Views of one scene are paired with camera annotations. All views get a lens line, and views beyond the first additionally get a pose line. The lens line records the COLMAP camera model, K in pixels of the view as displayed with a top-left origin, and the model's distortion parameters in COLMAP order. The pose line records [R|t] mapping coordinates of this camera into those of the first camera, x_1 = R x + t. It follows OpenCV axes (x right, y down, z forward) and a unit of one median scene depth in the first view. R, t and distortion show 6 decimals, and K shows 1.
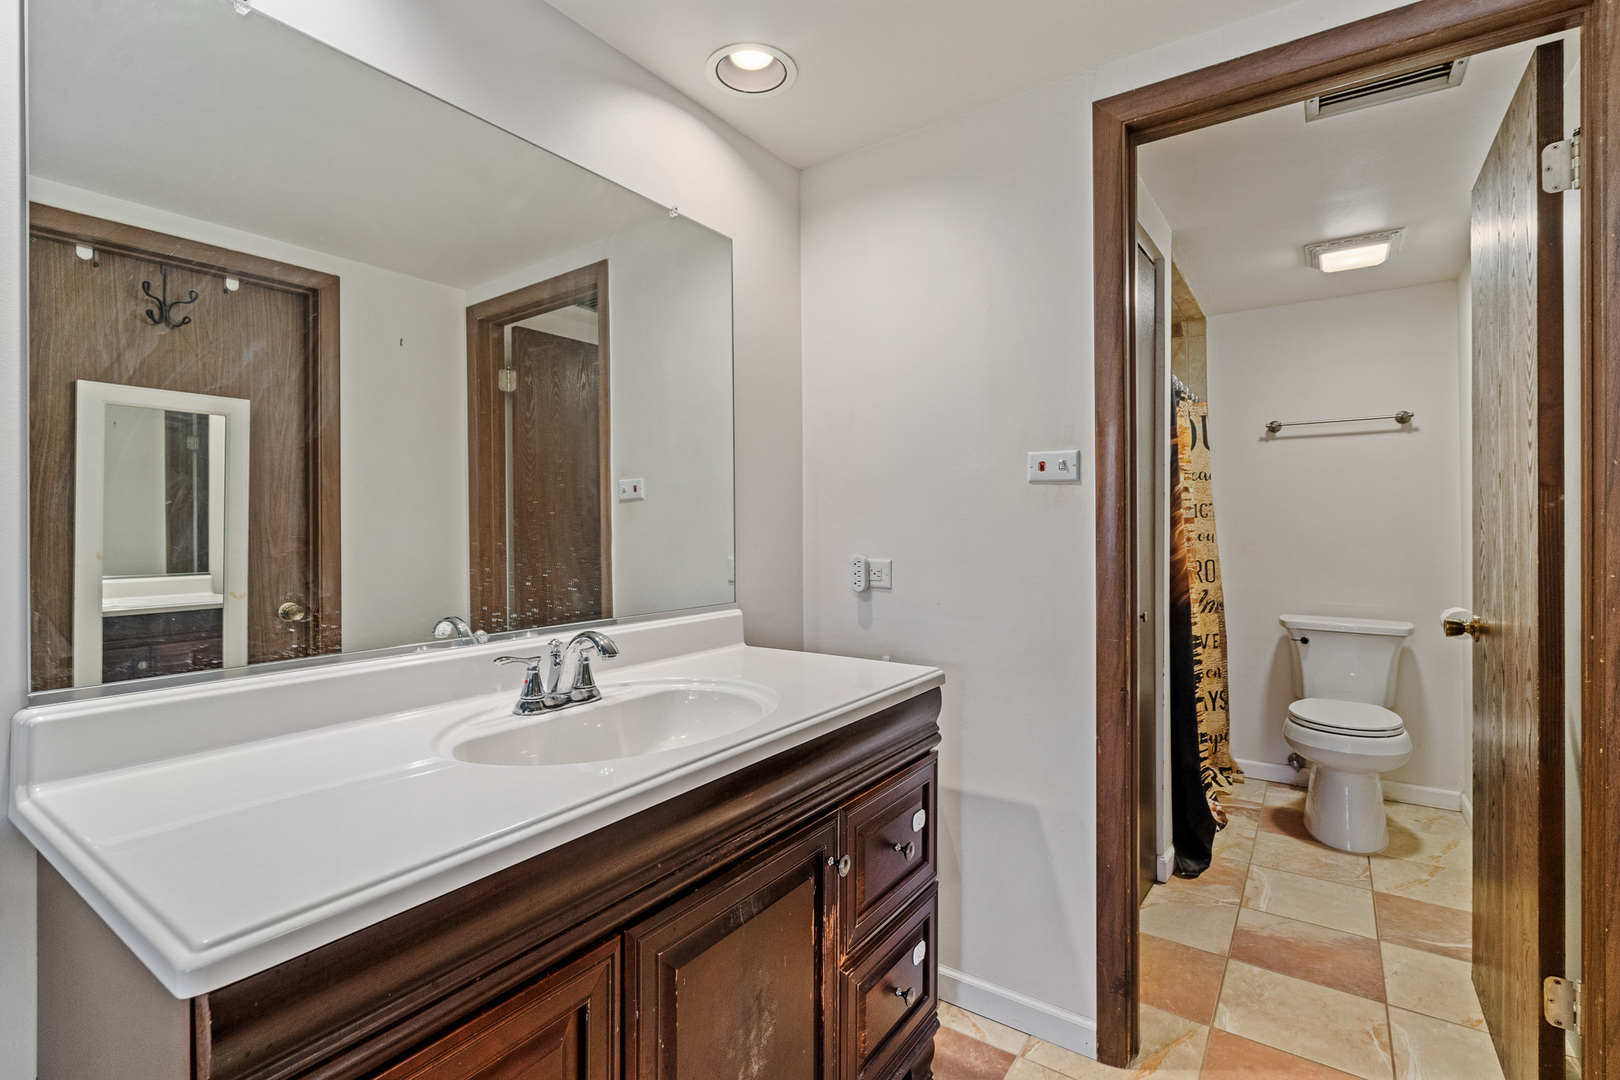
lens RADIAL K [[755.6, 0, 769.4], [0, 755.6, 522.8], [0, 0, 1]] dist [-0.004067, 0.000512]
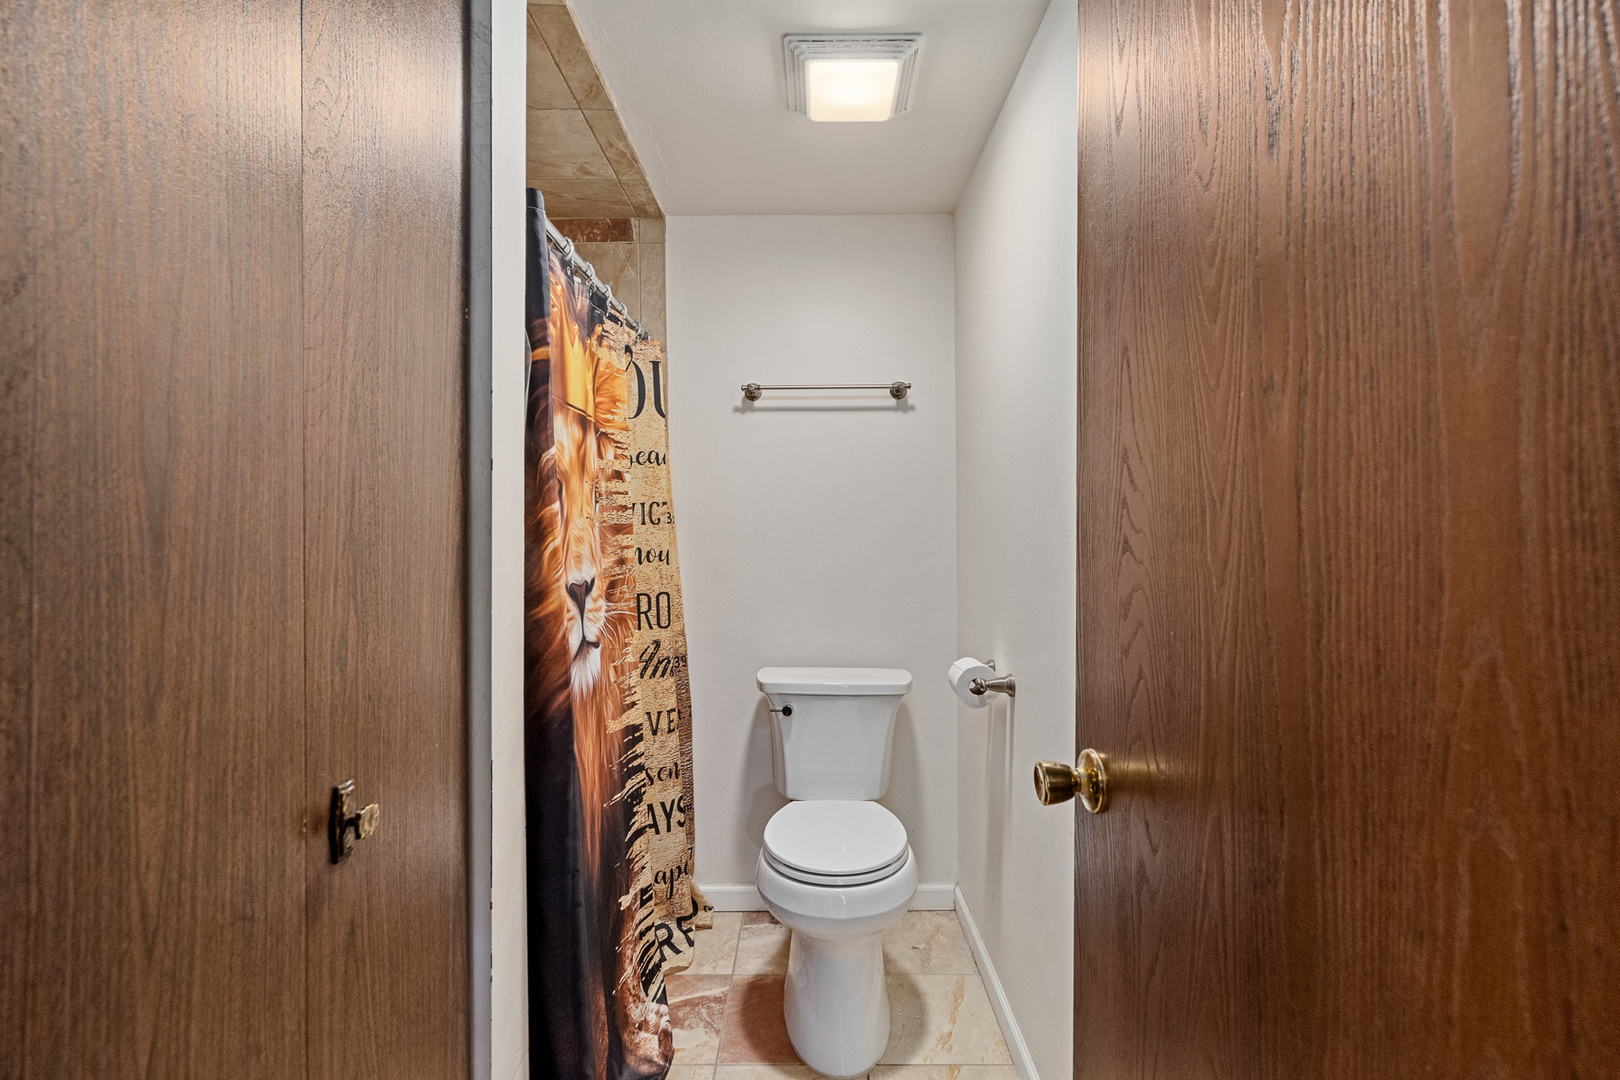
lens RADIAL K [[755.6, 0, 808.5], [0, 755.6, 535.7], [0, 0, 1]] dist [-0.004067, 0.000512]
pose [[0.808841, -0.000140, 0.588028, 0.327447], [-0.002565, 0.999990, 0.003765, -0.000437], [-0.588022, -0.004553, 0.808832, 0.442595]]
